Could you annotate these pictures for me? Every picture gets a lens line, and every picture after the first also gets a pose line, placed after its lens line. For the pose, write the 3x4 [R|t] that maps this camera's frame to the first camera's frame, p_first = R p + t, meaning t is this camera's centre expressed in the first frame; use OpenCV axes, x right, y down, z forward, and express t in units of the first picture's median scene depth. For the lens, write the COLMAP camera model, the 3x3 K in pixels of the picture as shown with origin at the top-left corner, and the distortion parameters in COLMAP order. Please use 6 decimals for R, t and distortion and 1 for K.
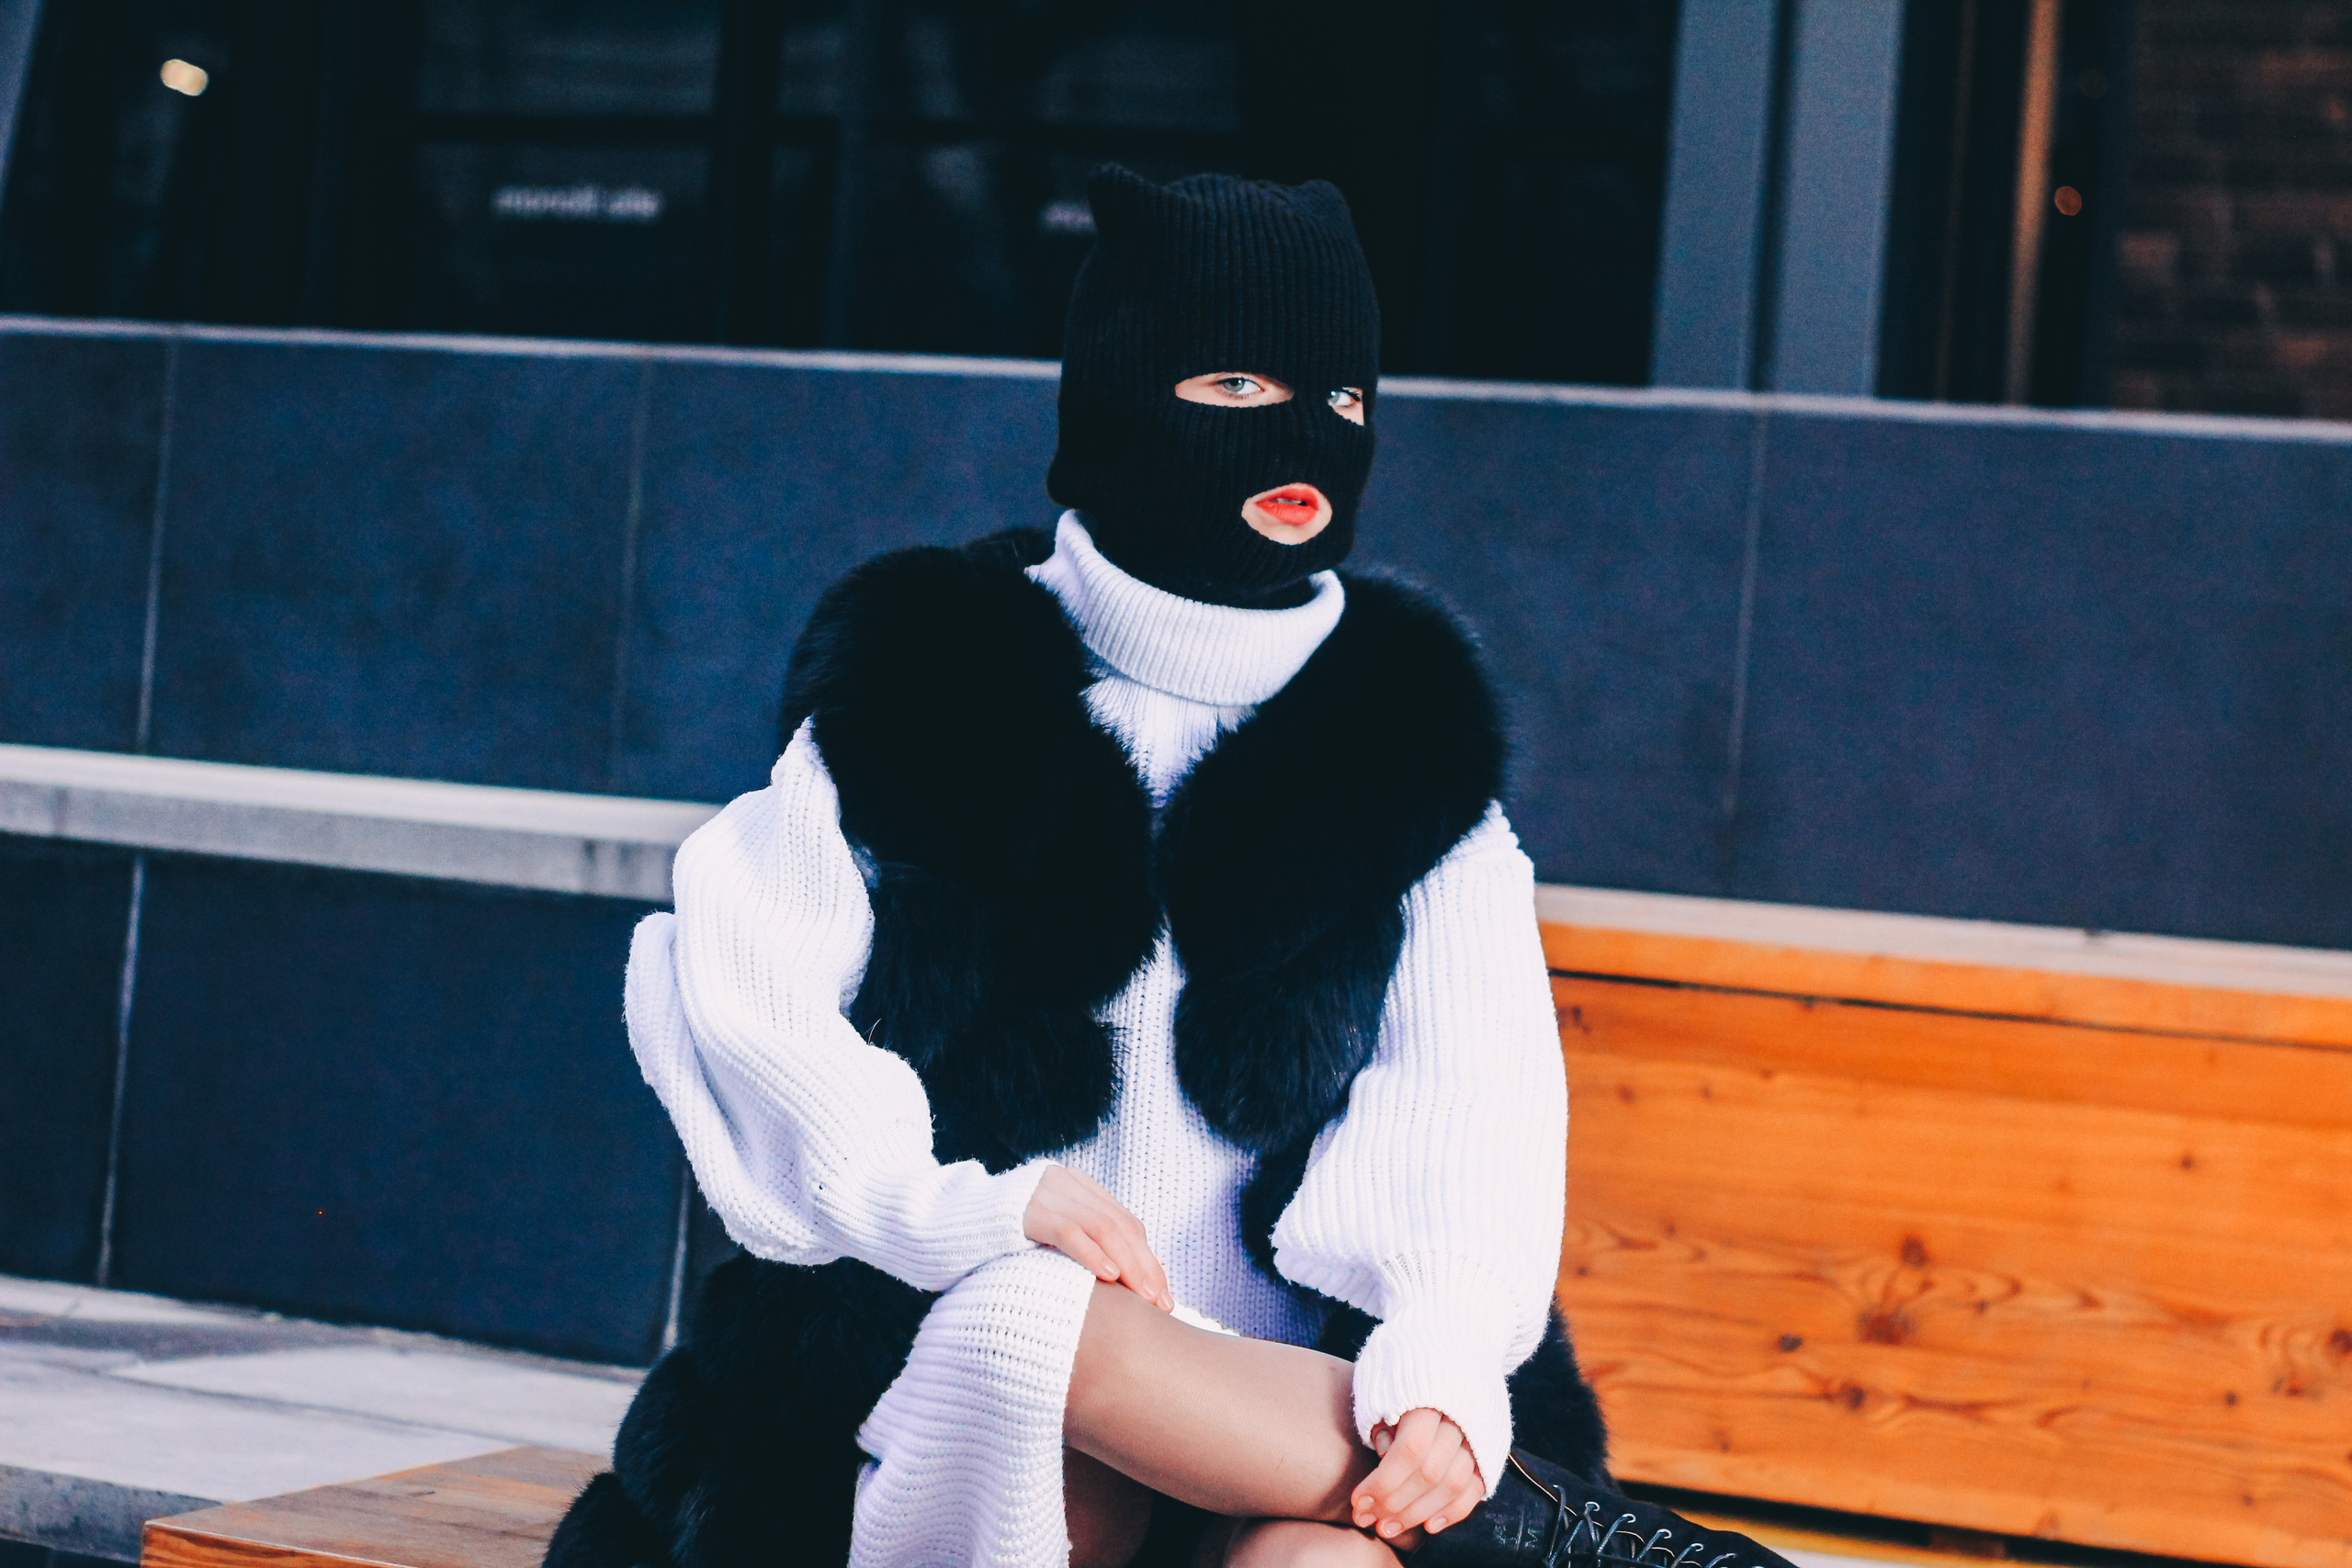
lens RADIAL K [[5286.8, 0, 1176.0], [0, 5286.8, 784.0], [0, 0, 1]] dist [-0.036946, -0.087907]
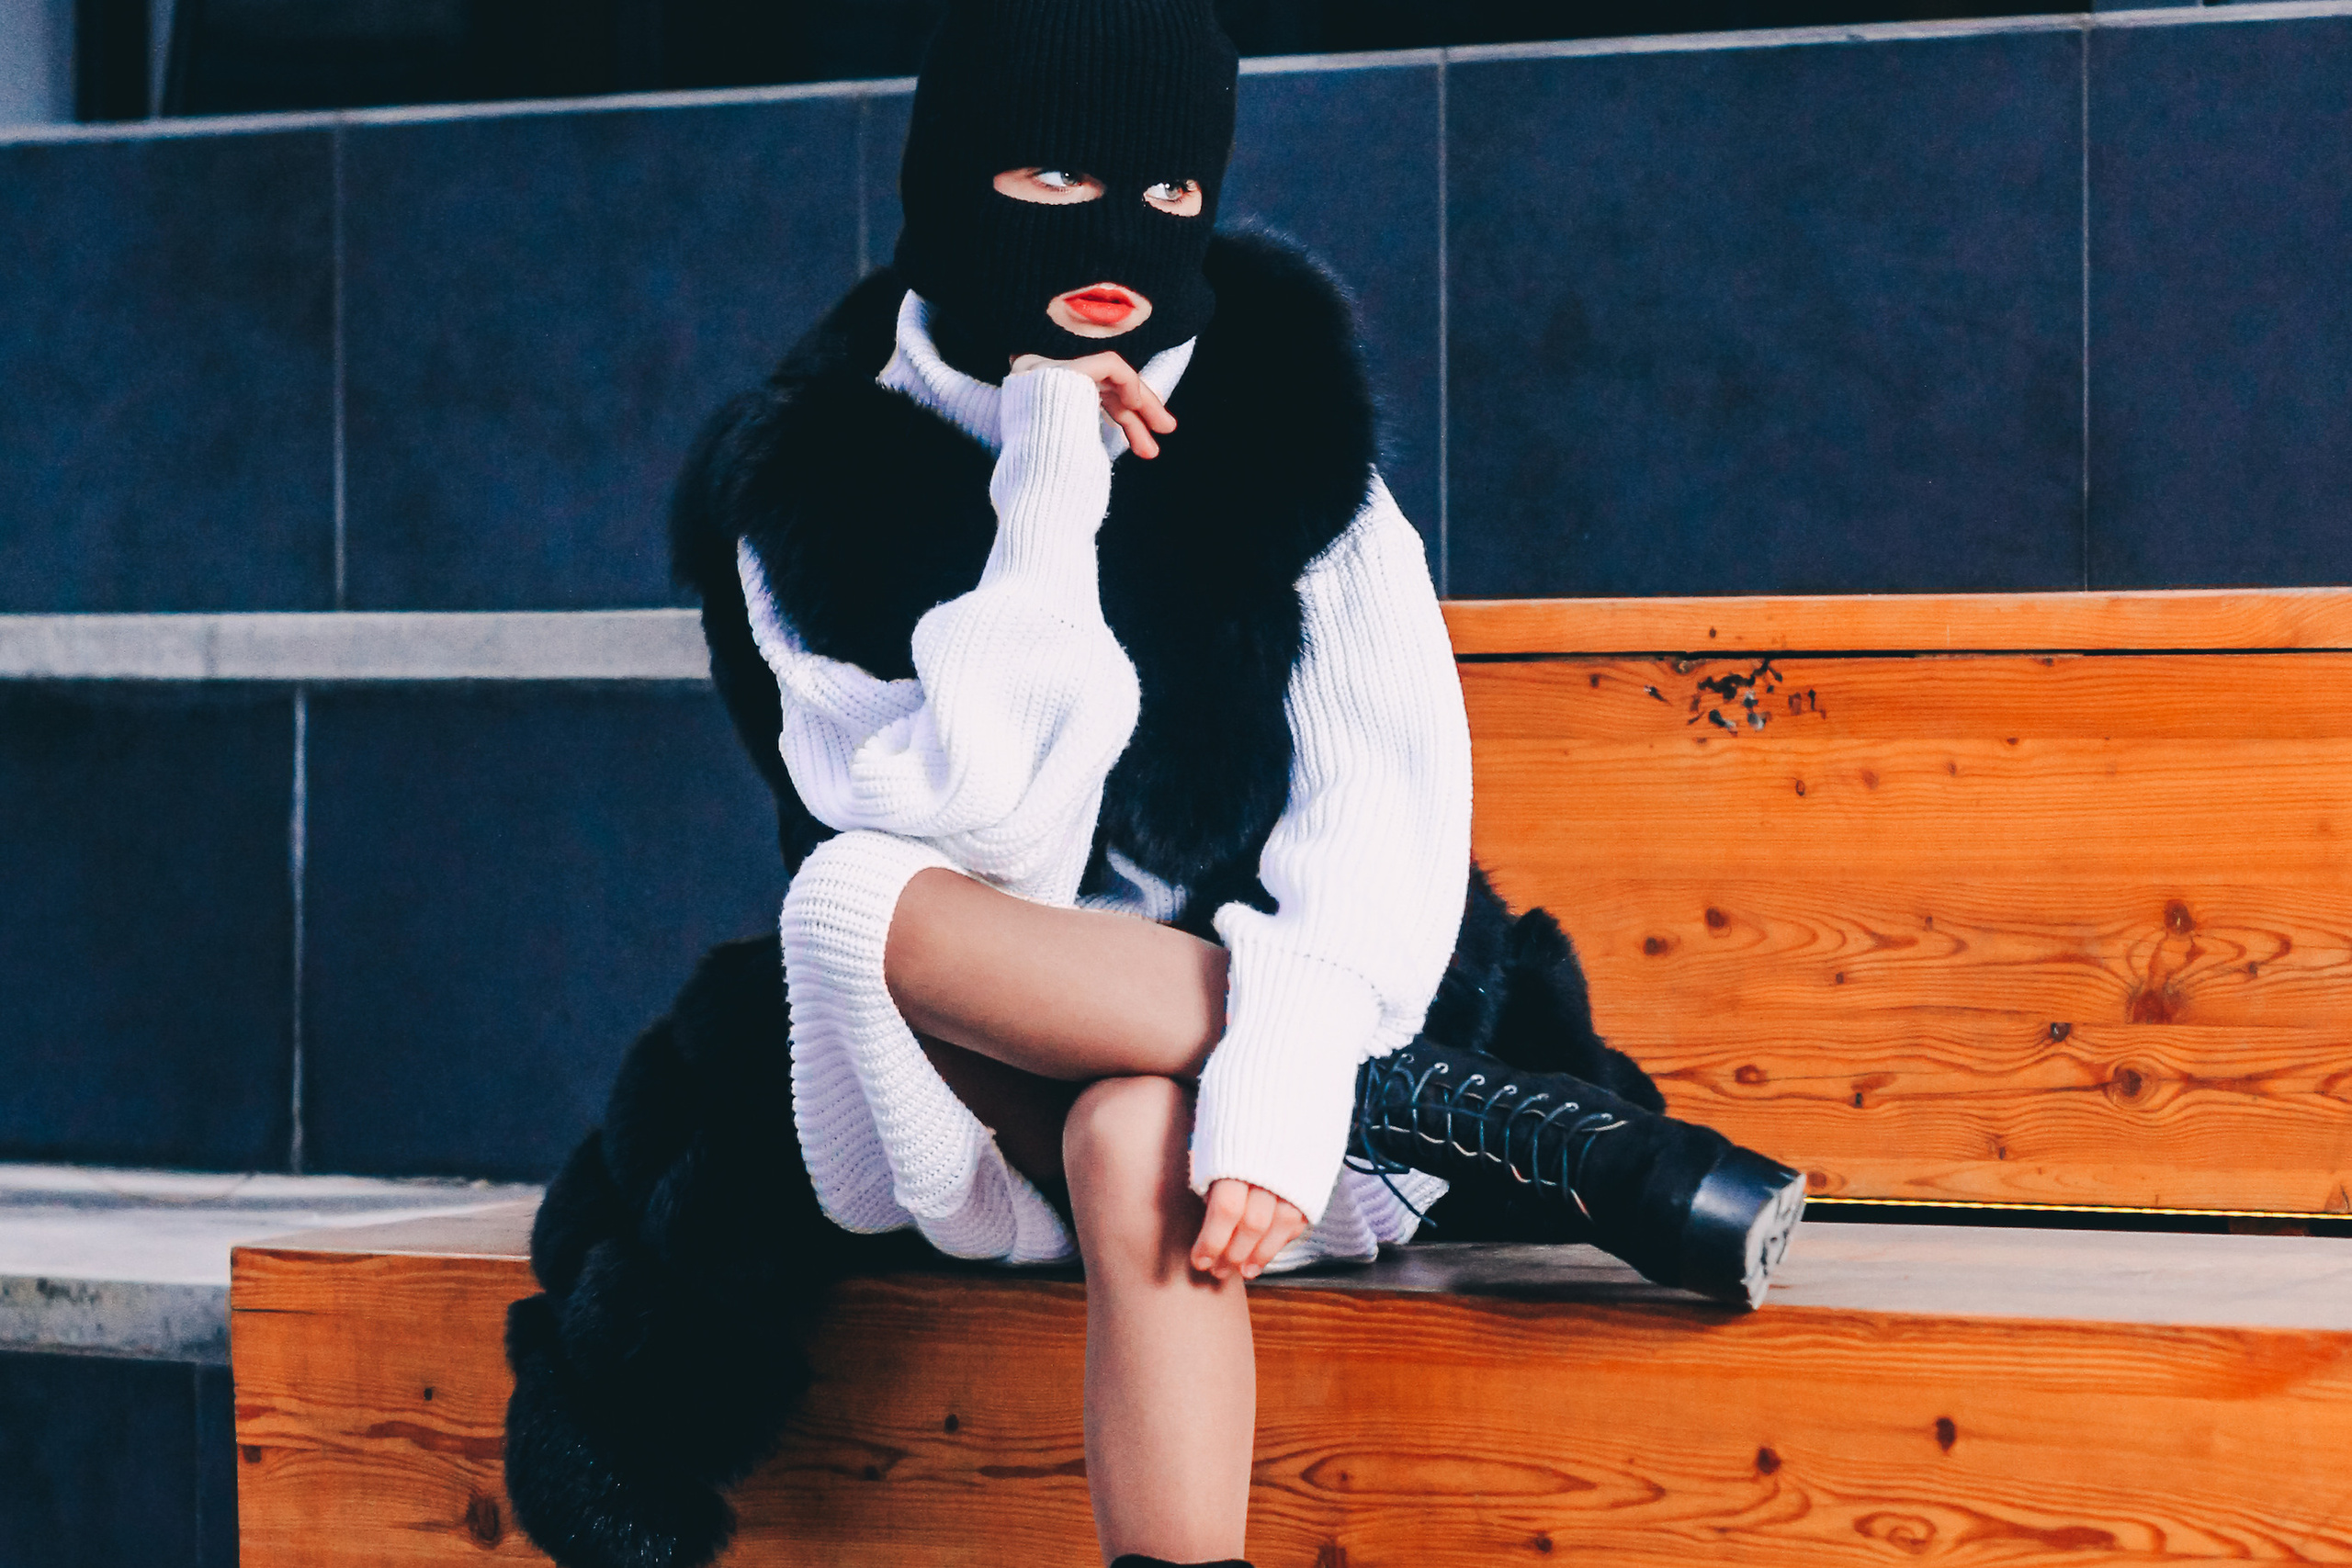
lens RADIAL K [[7766.5, 0, 1176.0], [0, 7766.5, 784.0], [0, 0, 1]] dist [0.005615, 0.053337]
pose [[0.988819, -0.083484, -0.123565, 0.133858], [0.083760, 0.996482, -0.002970, 0.054063], [0.123378, -0.007413, 0.992332, -0.347612]]
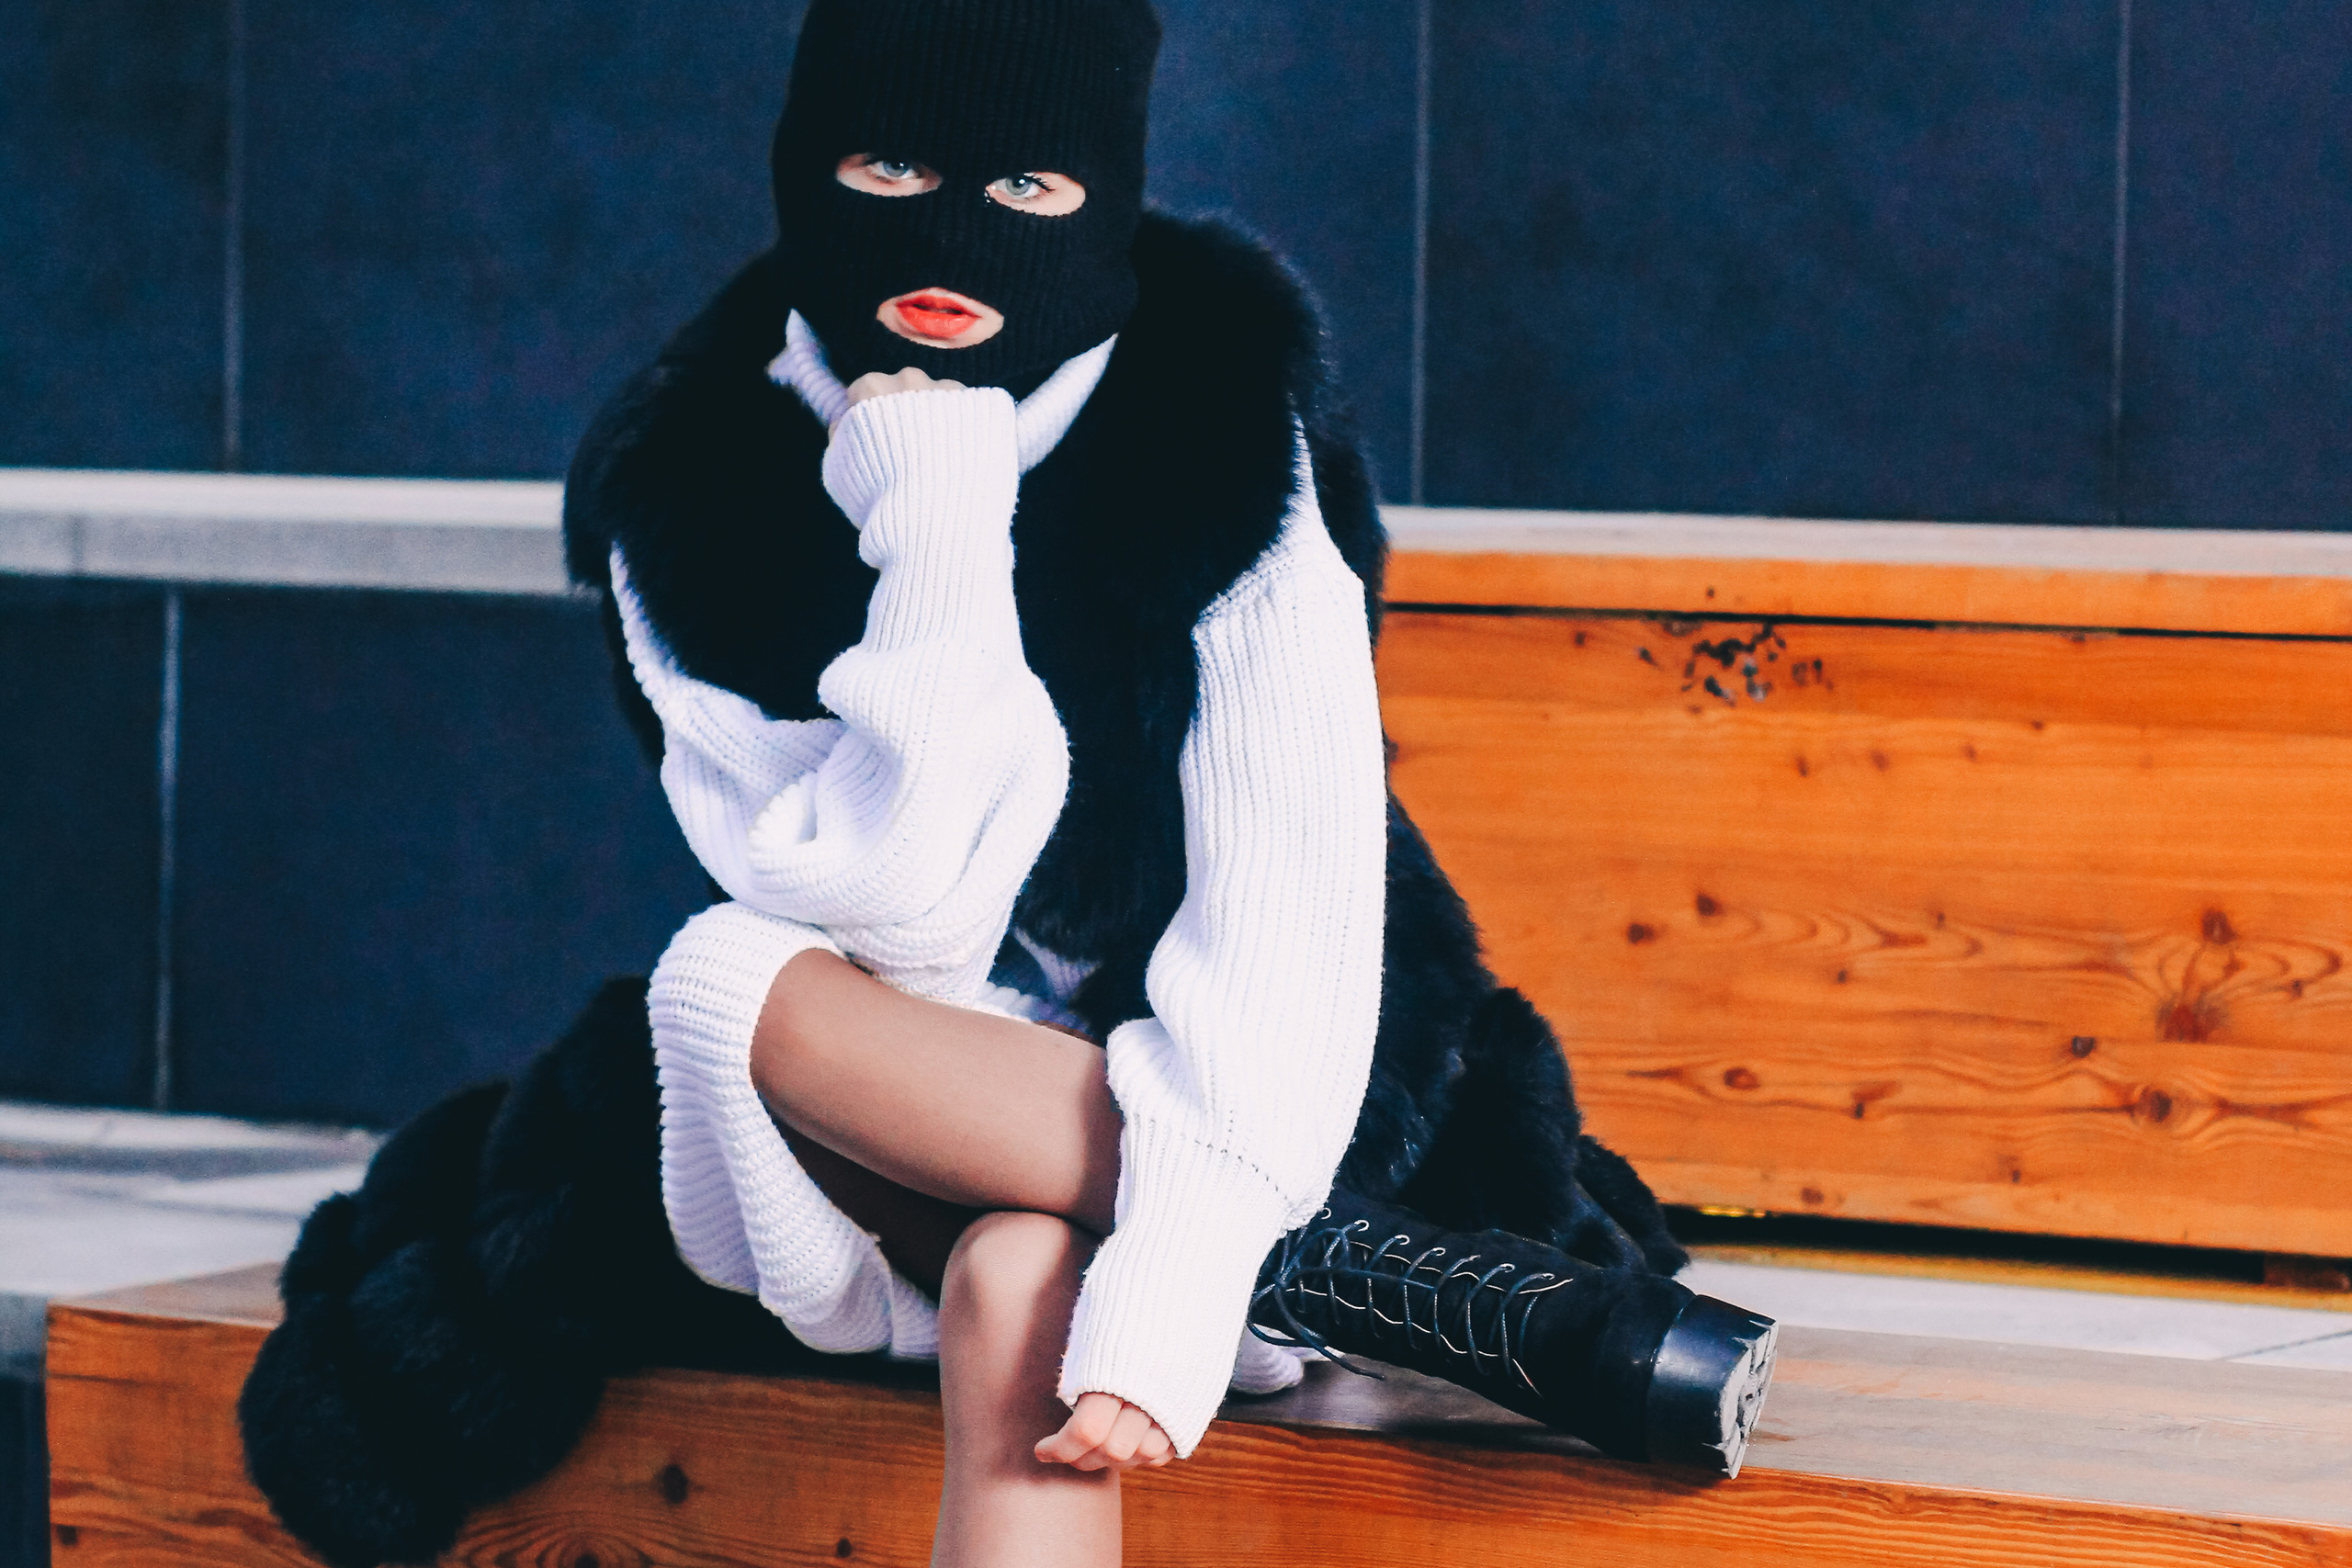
lens RADIAL K [[7766.5, 0, 1176.0], [0, 7766.5, 784.0], [0, 0, 1]] dist [0.005615, 0.053337]
pose [[0.990776, -0.059203, -0.121897, 0.125587], [0.064226, 0.997223, 0.037694, 0.009467], [0.119327, -0.045175, 0.991827, -0.224830]]
